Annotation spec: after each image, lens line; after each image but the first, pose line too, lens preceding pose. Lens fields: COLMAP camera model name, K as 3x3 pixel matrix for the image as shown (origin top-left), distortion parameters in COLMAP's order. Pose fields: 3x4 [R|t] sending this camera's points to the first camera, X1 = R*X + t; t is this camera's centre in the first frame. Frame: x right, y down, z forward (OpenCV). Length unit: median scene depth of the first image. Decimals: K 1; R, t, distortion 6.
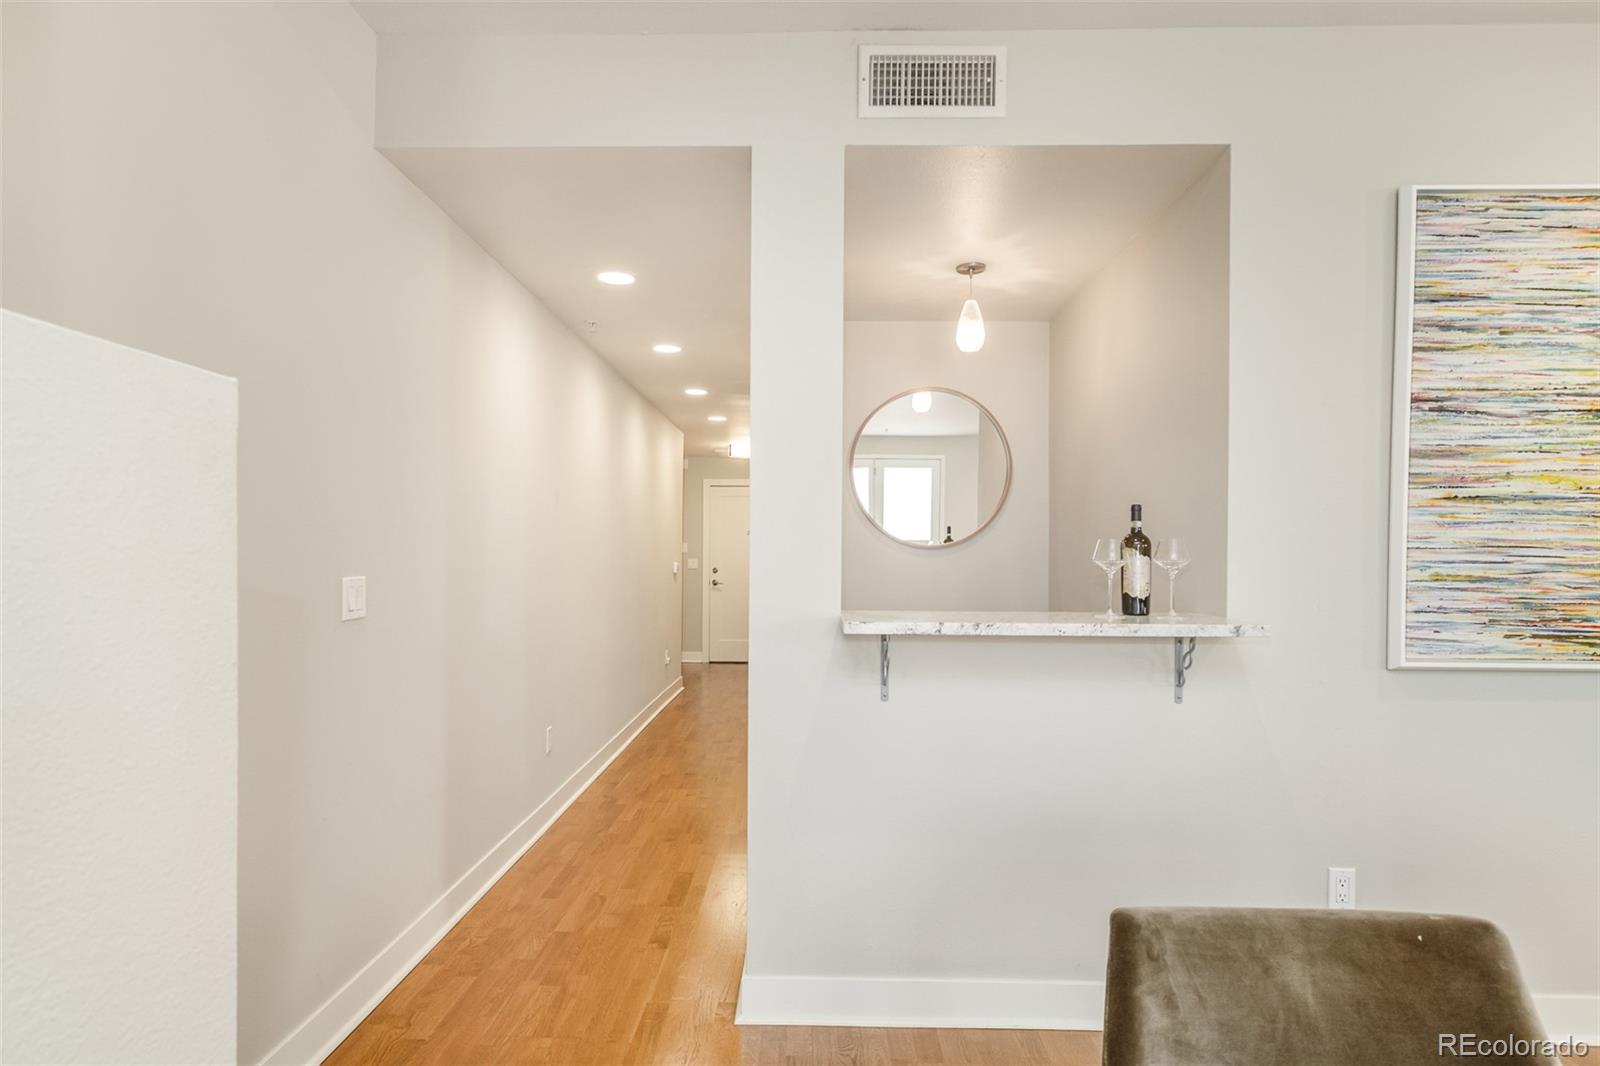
lens RADIAL K [[873.4, 0, 779.8], [0, 873.4, 561.9], [0, 0, 1]] dist [-0.013209, 0.000048]
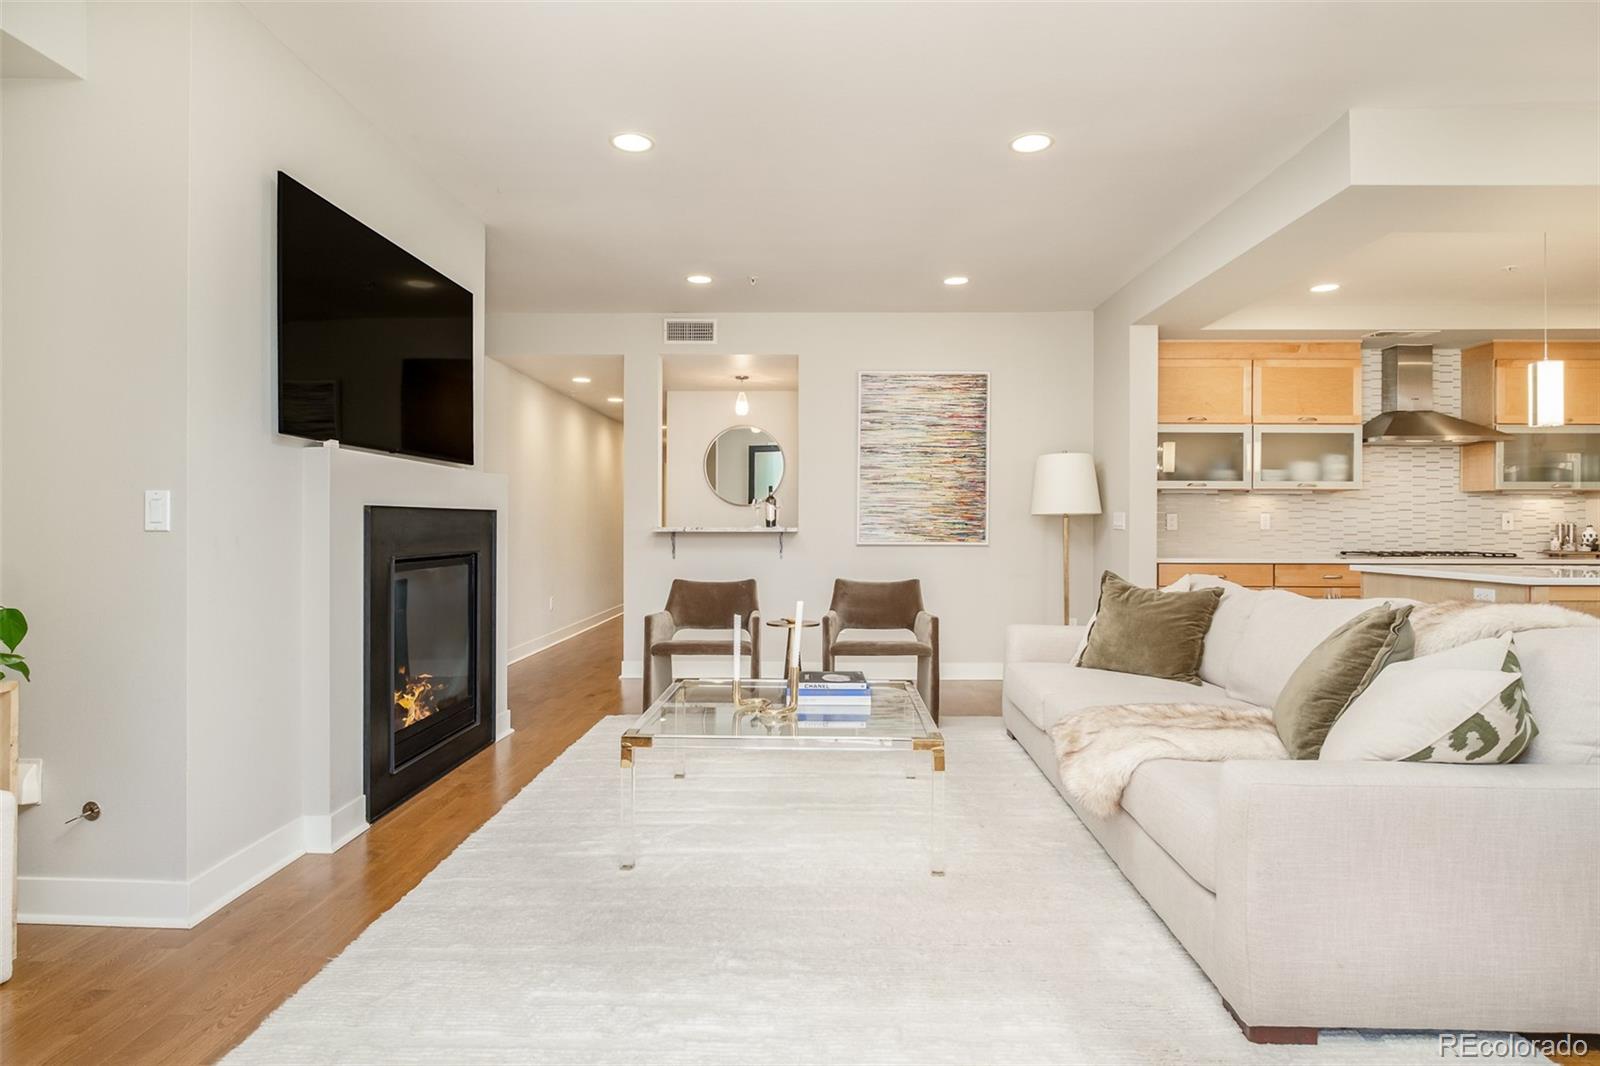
lens RADIAL K [[854.5, 0, 805.4], [0, 854.5, 520.2], [0, 0, 1]] dist [-0.013910, 0.002503]
pose [[0.999758, -0.004116, 0.021629, 0.492489], [0.004350, 0.999933, -0.010754, 0.073272], [-0.021584, 0.010845, 0.999708, -1.737130]]
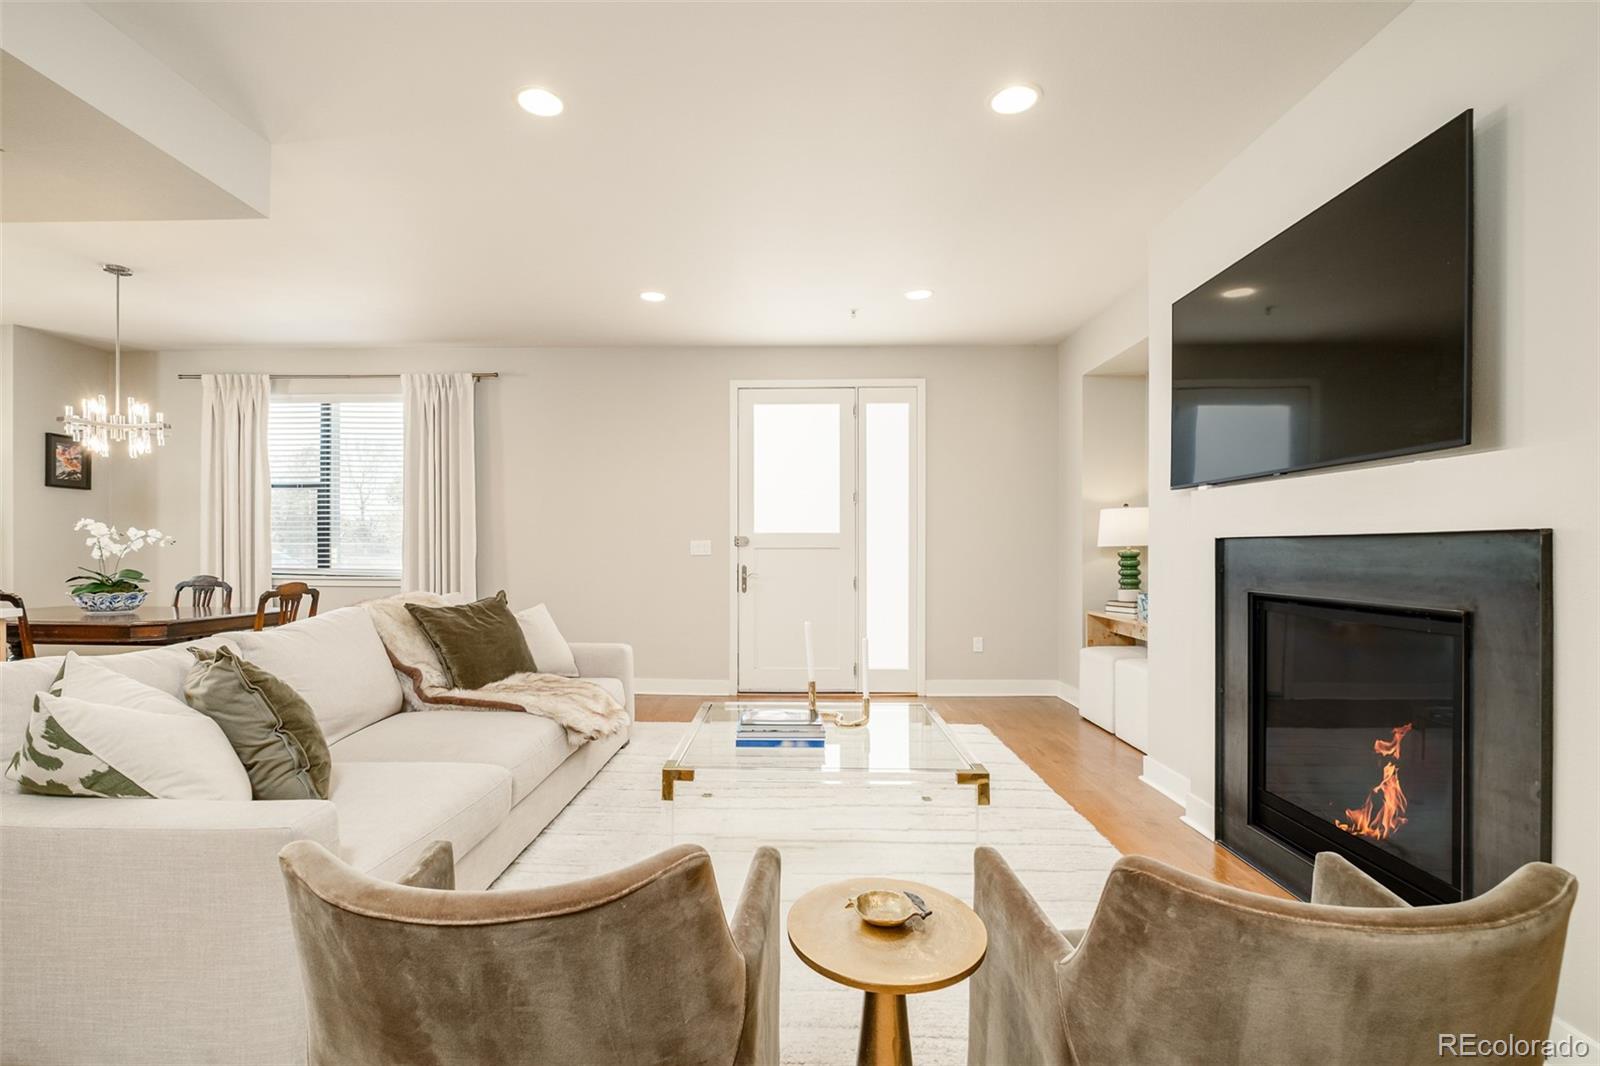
lens RADIAL K [[726.4, 0, 778.4], [0, 726.4, 552.5], [0, 0, 1]] dist [-0.005098, -0.002008]
pose [[-0.999795, -0.008477, -0.018374, 0.591169], [-0.008739, 0.999860, 0.014249, 0.046090], [0.018251, 0.014407, -0.999730, 0.865694]]
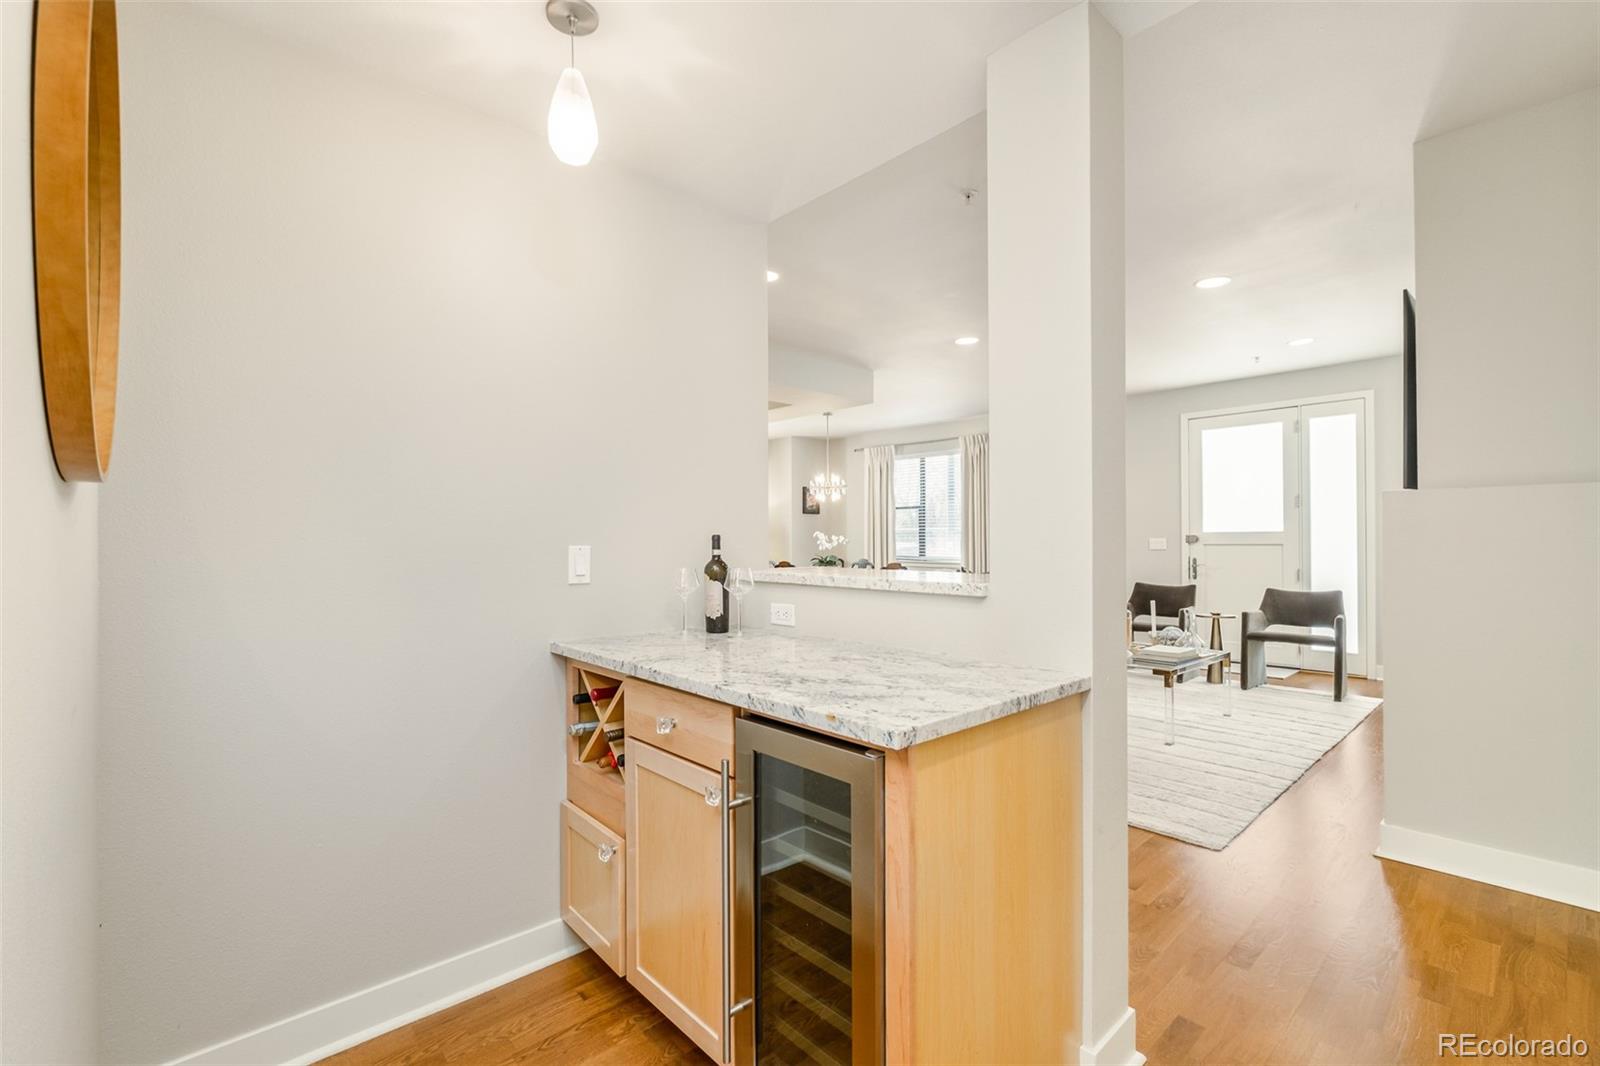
lens RADIAL K [[698.0, 0, 810.9], [0, 698.0, 542.5], [0, 0, 1]] dist [-0.004400, 0.000006]
pose [[-0.725802, -0.006883, 0.687869, -0.215622], [0.003375, 0.999902, 0.013566, 0.012579], [-0.687895, 0.012168, -0.725708, 1.720794]]
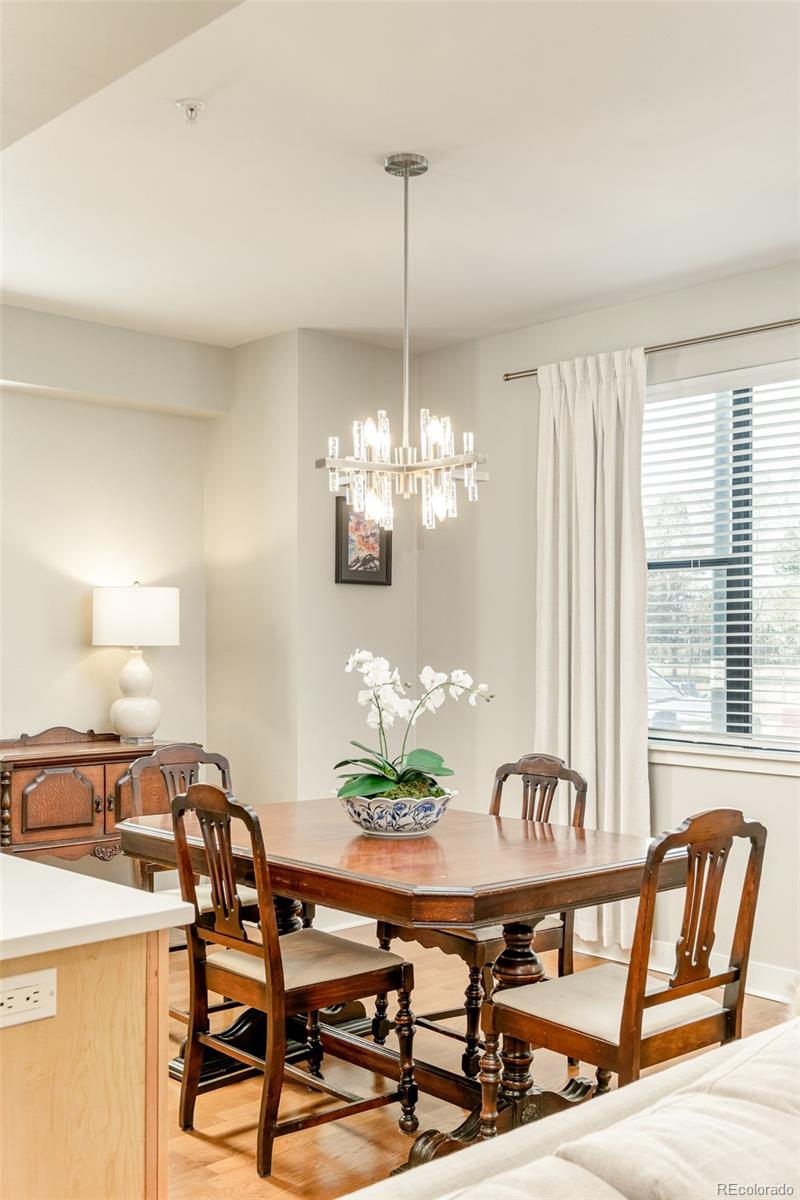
lens RADIAL K [[1244.1, 0, 389.9], [0, 1244.1, 619.5], [0, 0, 1]] dist [-0.006391, 0.000000]
pose [[-0.715624, 0.003311, 0.698478, 1.099350], [-0.002316, 0.999972, -0.007112, -0.023094], [-0.698482, -0.006707, -0.715596, 0.201384]]
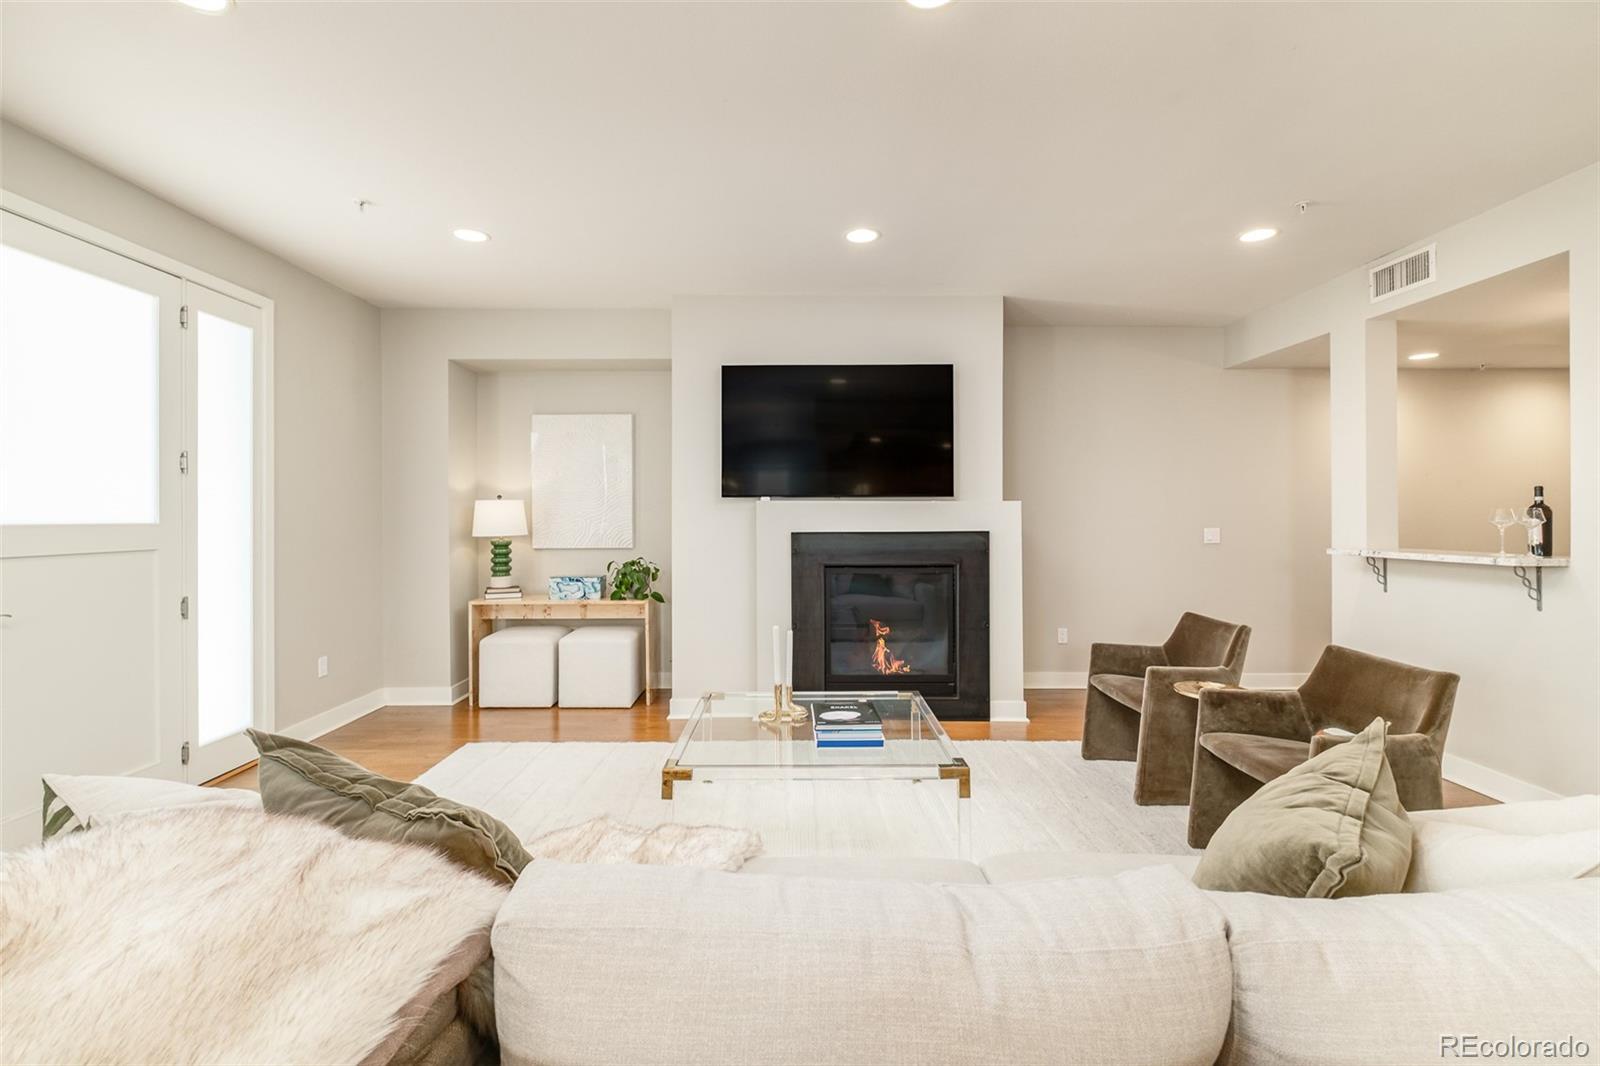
lens RADIAL K [[726.4, 0, 775.3], [0, 726.4, 520.5], [0, 0, 1]] dist [-0.005098, -0.002008]
pose [[0.032714, -0.004011, -0.999457, 1.798740], [-0.003821, 0.999984, -0.004138, 0.008777], [0.999457, 0.003954, 0.032698, -0.462992]]
